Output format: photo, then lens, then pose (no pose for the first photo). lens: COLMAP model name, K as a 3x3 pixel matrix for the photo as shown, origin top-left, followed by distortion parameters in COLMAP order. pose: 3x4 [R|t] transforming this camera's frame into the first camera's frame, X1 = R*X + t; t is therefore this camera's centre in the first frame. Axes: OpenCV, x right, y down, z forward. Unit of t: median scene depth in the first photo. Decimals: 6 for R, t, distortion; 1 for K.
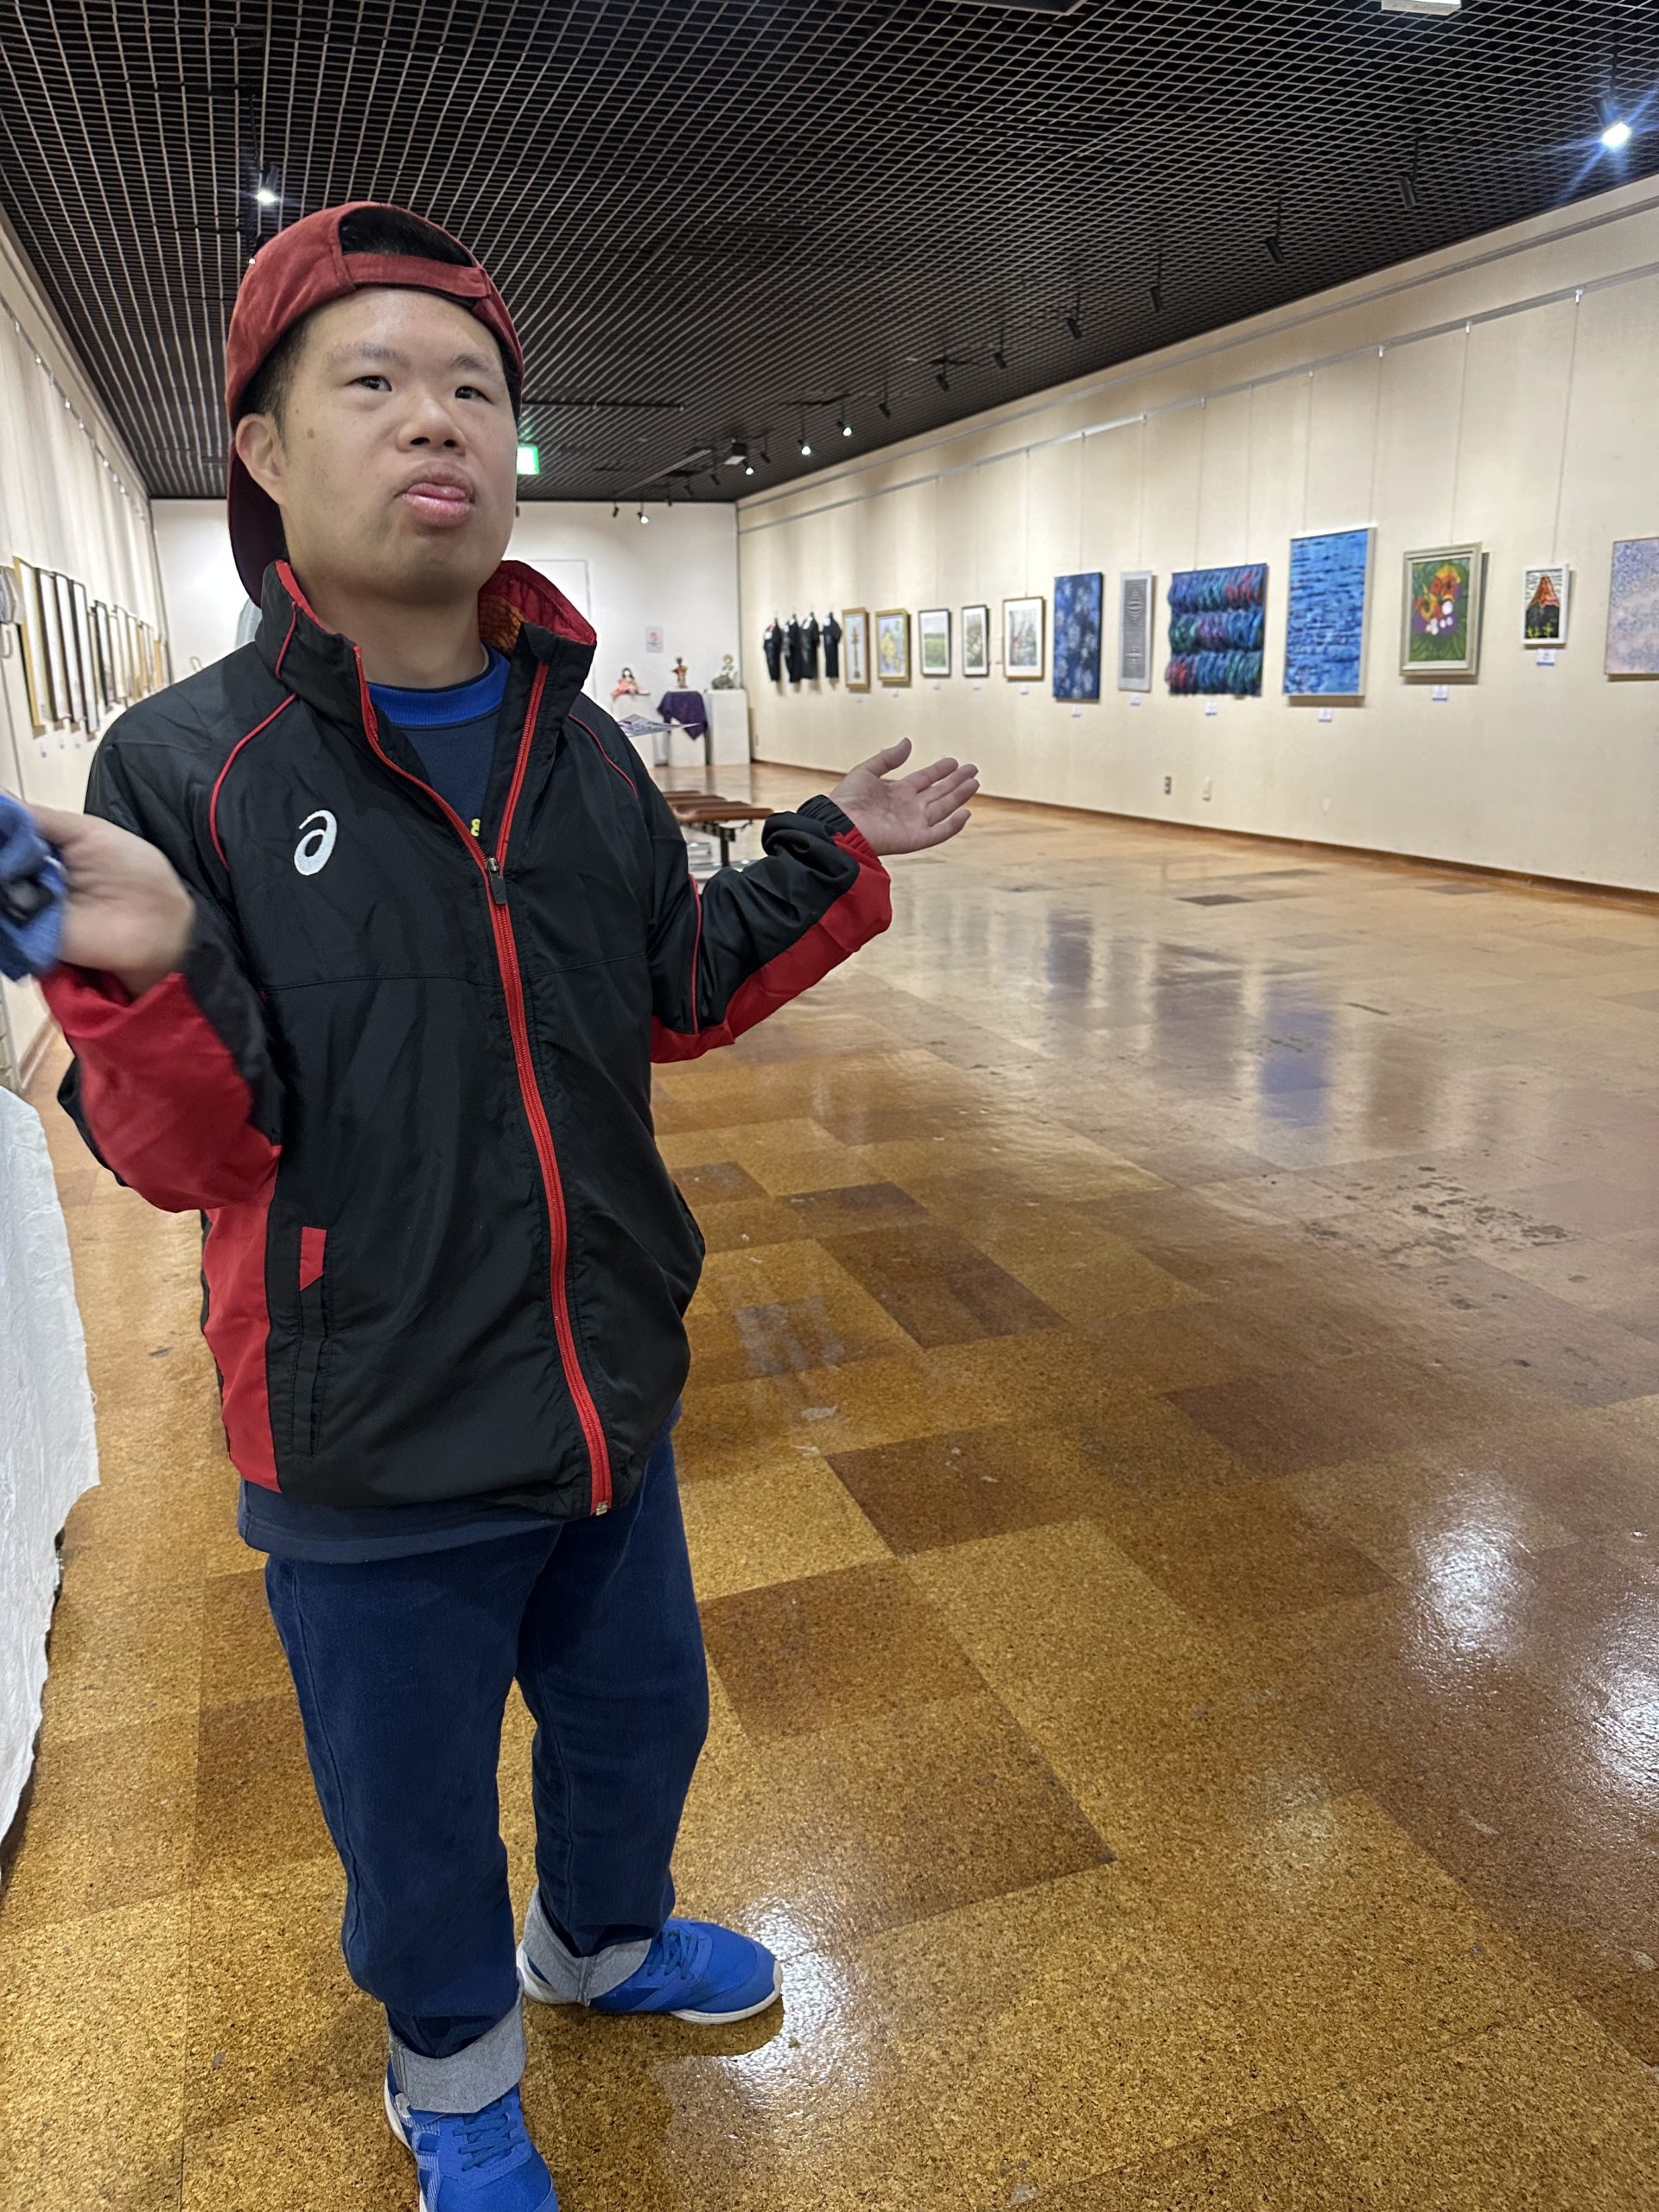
lens RADIAL K [[1572.4, 0, 812.9], [0, 1572.4, 1212.9], [0, 0, 1]] dist [-0.011513, -0.018740]
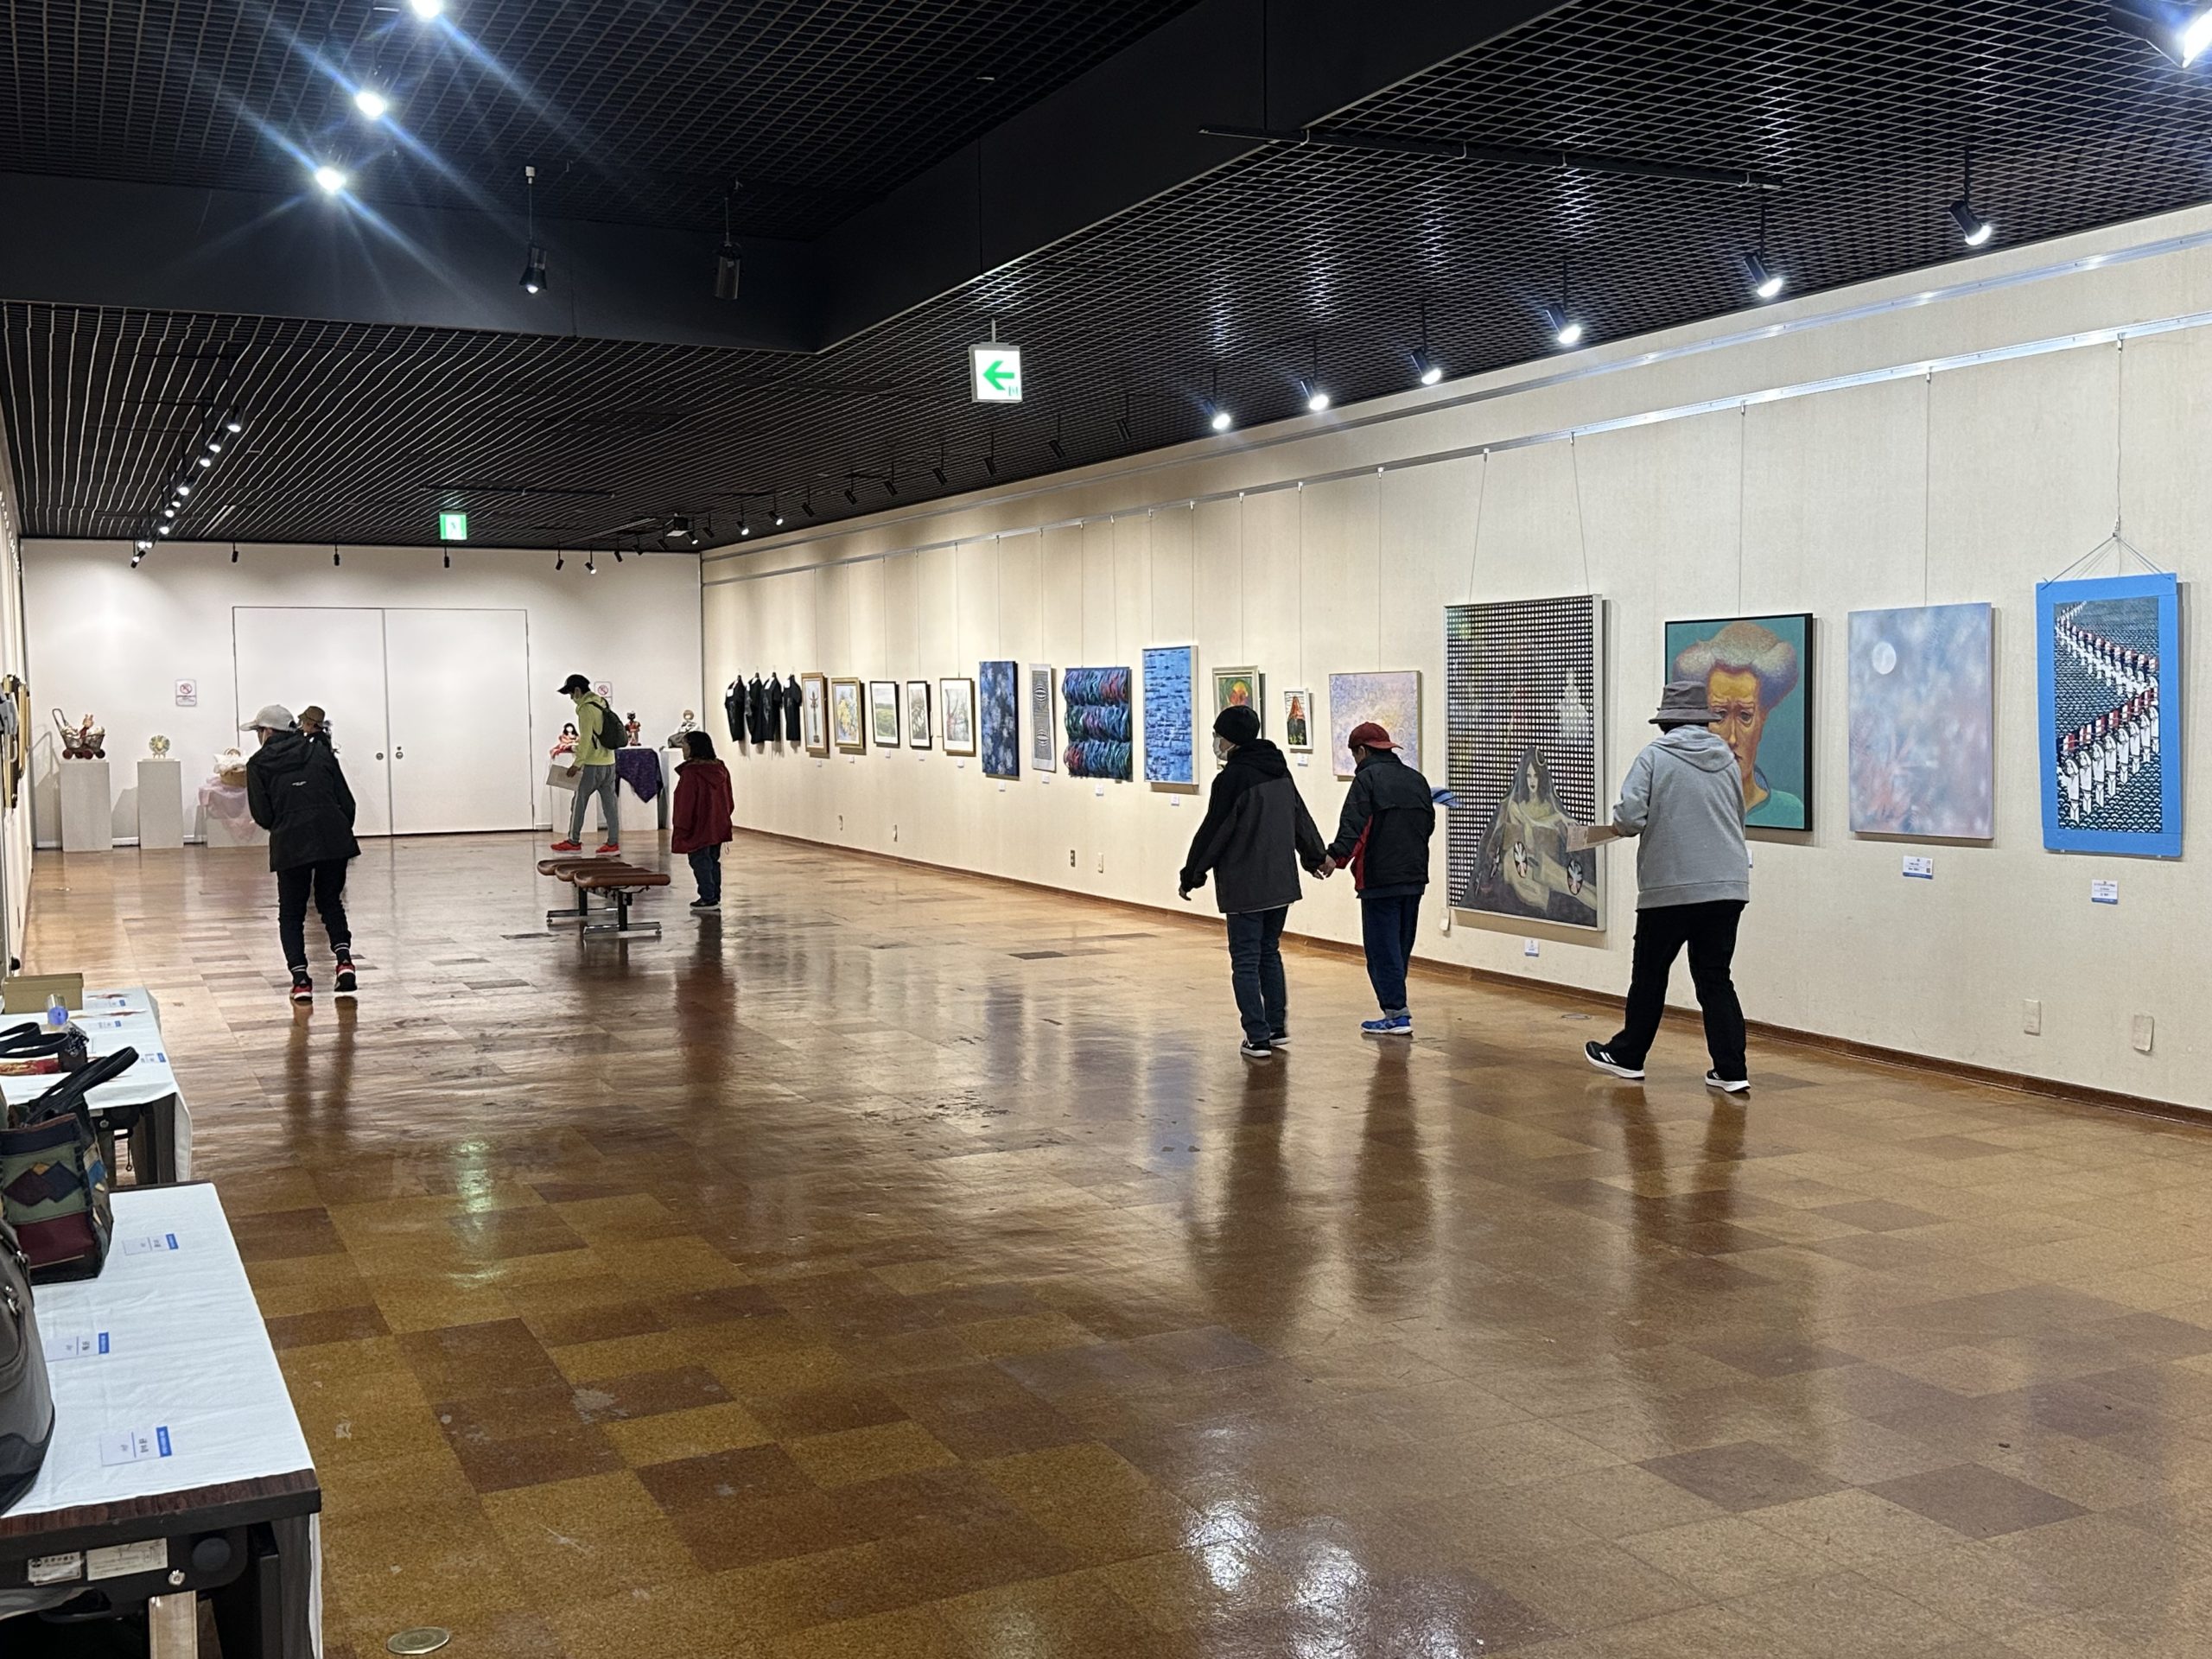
lens RADIAL K [[2204.1, 0, 1116.4], [0, 2204.1, 861.8], [0, 0, 1]] dist [0.094035, 0.000000]
pose [[0.993747, 0.014859, 0.110662, 0.085970], [0.014306, 0.965991, -0.258180, 0.097313], [-0.110735, 0.258148, 0.959738, -0.368606]]
